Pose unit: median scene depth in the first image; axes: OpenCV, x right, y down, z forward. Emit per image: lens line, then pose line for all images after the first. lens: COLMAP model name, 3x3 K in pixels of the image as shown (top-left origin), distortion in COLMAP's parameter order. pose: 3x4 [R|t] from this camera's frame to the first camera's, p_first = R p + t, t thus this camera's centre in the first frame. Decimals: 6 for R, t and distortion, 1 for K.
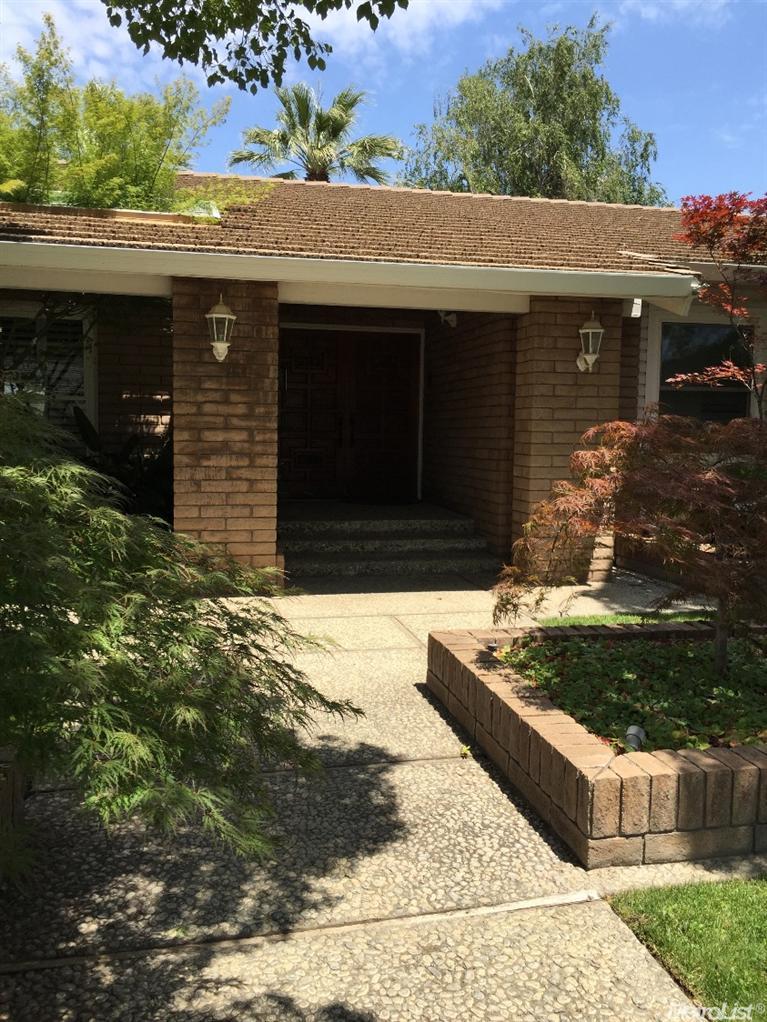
lens RADIAL K [[876.2, 0, 384.1], [0, 876.2, 510.5], [0, 0, 1]] dist [0.014516, 0.003279]
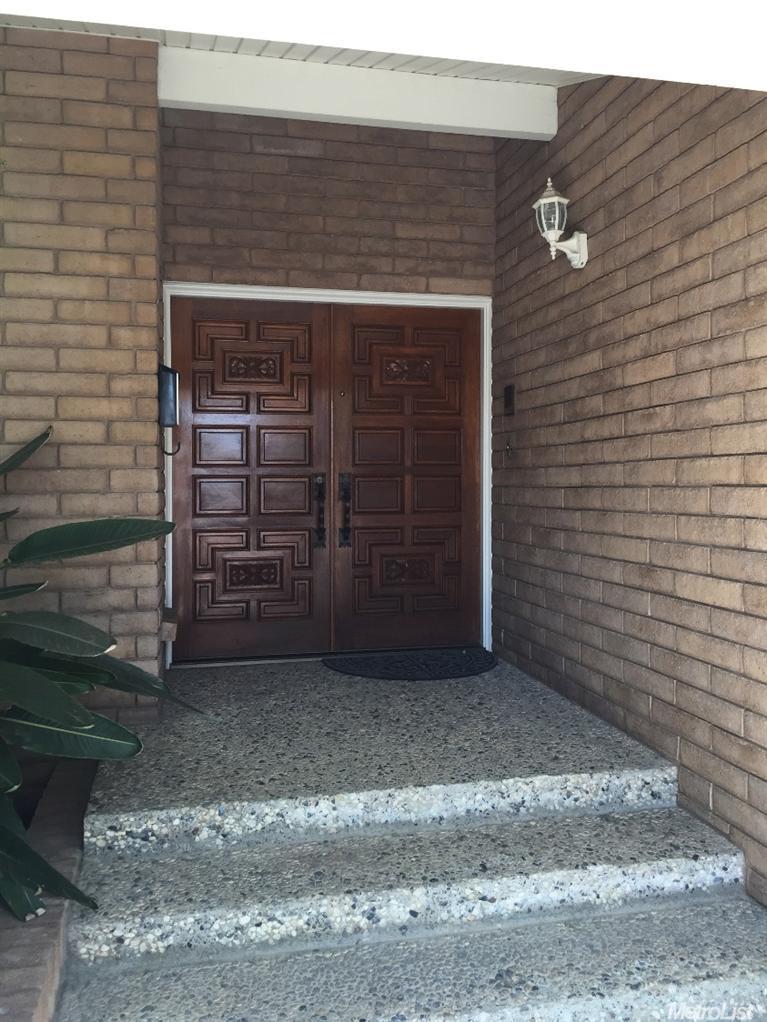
lens RADIAL K [[876.2, 0, 383.4], [0, 876.2, 510.5], [0, 0, 1]] dist [0.014516, 0.003279]
pose [[0.999736, -0.021034, -0.009292, -0.012087], [0.020532, 0.998477, -0.051200, -0.070830], [0.010355, 0.050996, 0.998645, 0.561481]]
